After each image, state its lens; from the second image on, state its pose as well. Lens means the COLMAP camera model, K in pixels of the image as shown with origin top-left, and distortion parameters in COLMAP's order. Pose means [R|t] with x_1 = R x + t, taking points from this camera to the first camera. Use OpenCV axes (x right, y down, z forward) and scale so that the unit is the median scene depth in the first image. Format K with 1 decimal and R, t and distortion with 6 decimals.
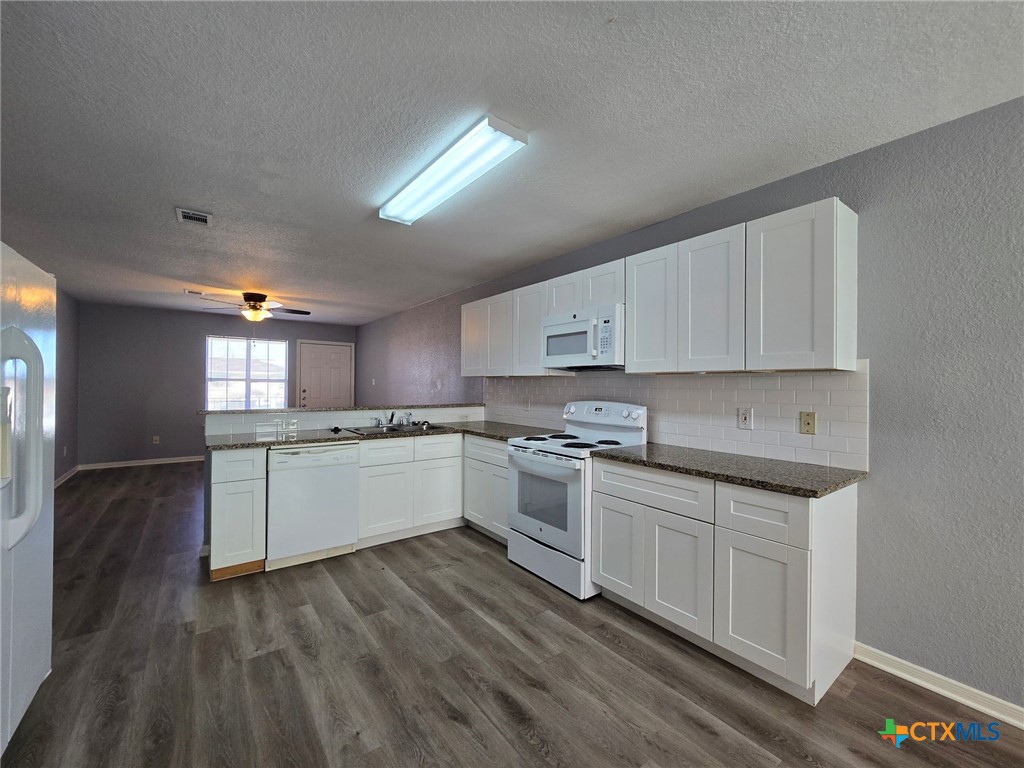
lens RADIAL K [[420.3, 0, 517.0], [0, 420.3, 383.6], [0, 0, 1]] dist [0.002979, -0.000091]
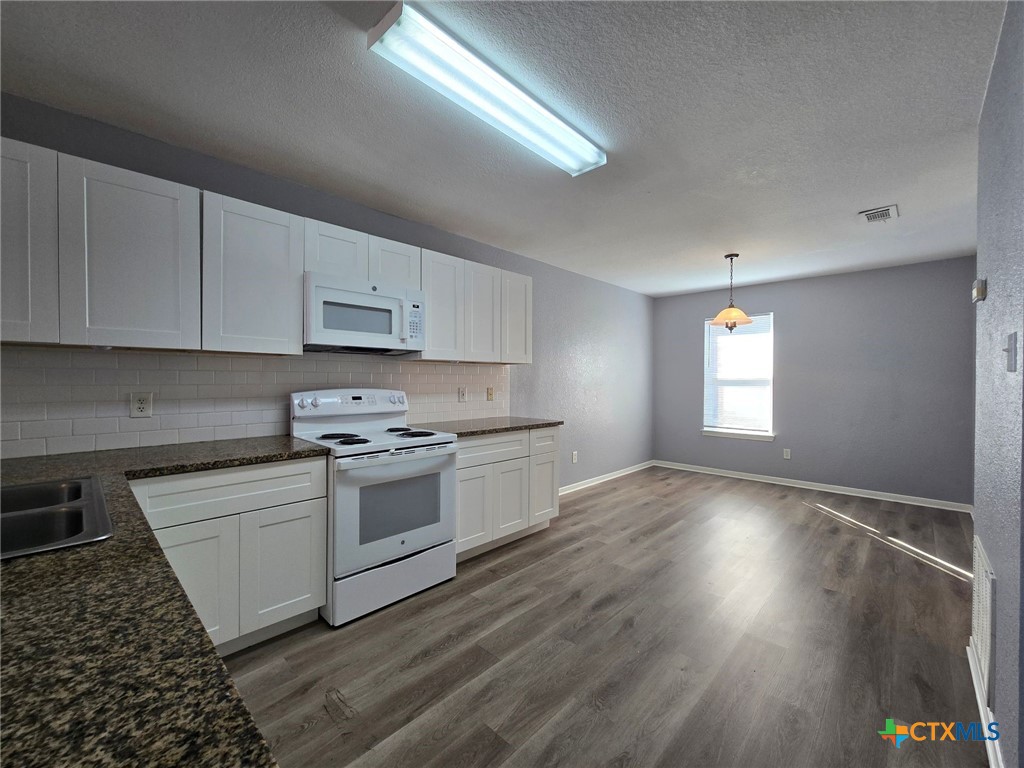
lens RADIAL K [[420.3, 0, 516.6], [0, 420.3, 382.5], [0, 0, 1]] dist [0.002979, -0.000091]
pose [[-0.157747, -0.019017, 0.987296, -0.898390], [-0.010824, 0.999788, 0.017528, 0.013733], [-0.987420, -0.007921, -0.157919, 1.025285]]
